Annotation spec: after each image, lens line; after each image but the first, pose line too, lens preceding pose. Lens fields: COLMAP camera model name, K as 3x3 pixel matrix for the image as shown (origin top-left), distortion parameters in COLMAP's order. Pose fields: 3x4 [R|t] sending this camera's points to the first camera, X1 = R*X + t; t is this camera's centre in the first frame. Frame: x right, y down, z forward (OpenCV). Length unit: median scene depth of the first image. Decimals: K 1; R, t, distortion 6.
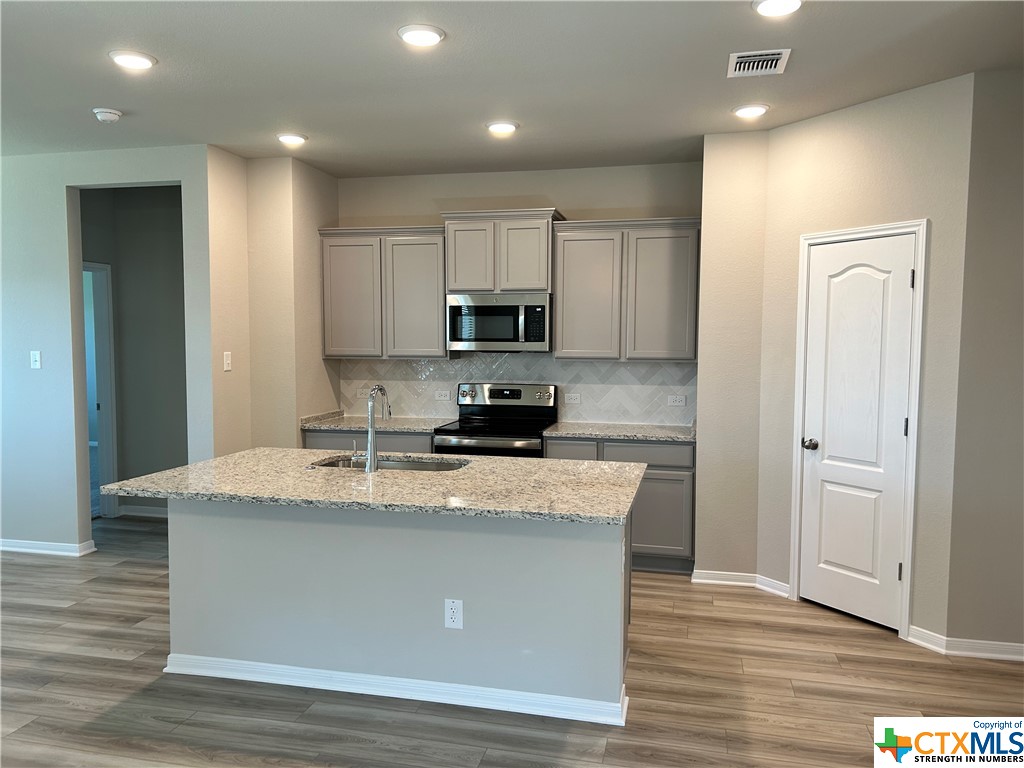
lens RADIAL K [[778.0, 0, 508.9], [0, 778.0, 390.1], [0, 0, 1]] dist [0.072933, -0.080155]
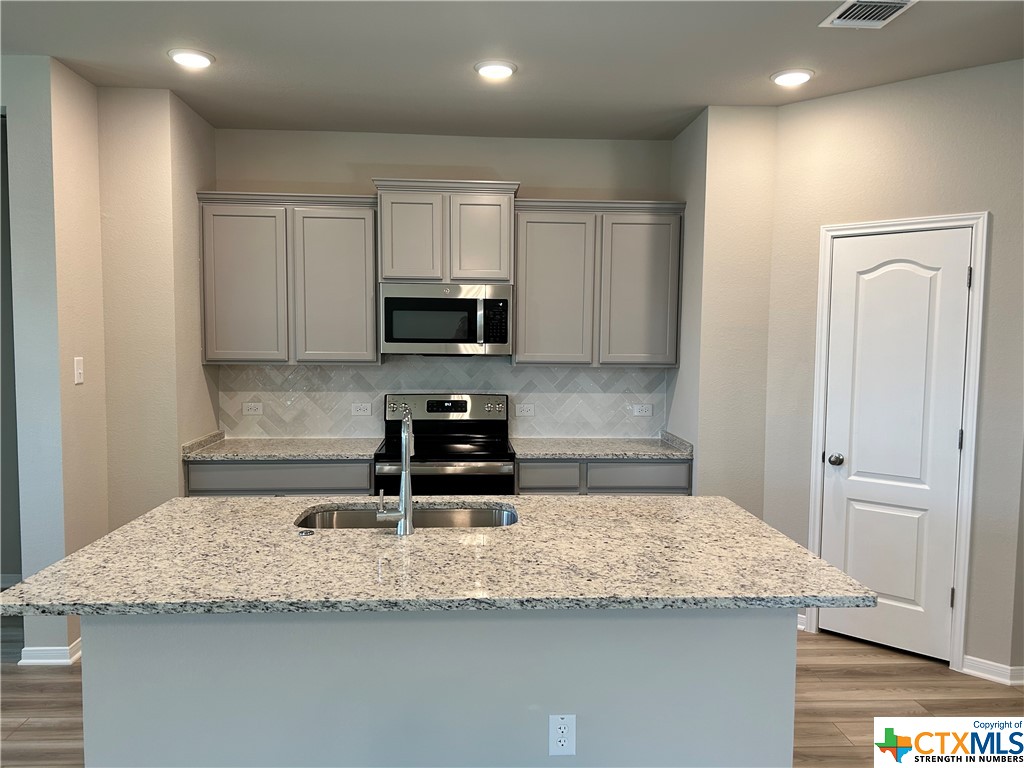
lens RADIAL K [[778.0, 0, 508.9], [0, 778.0, 390.1], [0, 0, 1]] dist [0.072933, -0.080155]
pose [[0.956062, -0.016128, 0.292722, -0.202086], [0.014669, 0.999867, 0.007179, -0.018998], [-0.292798, -0.002569, 0.956171, 0.214762]]
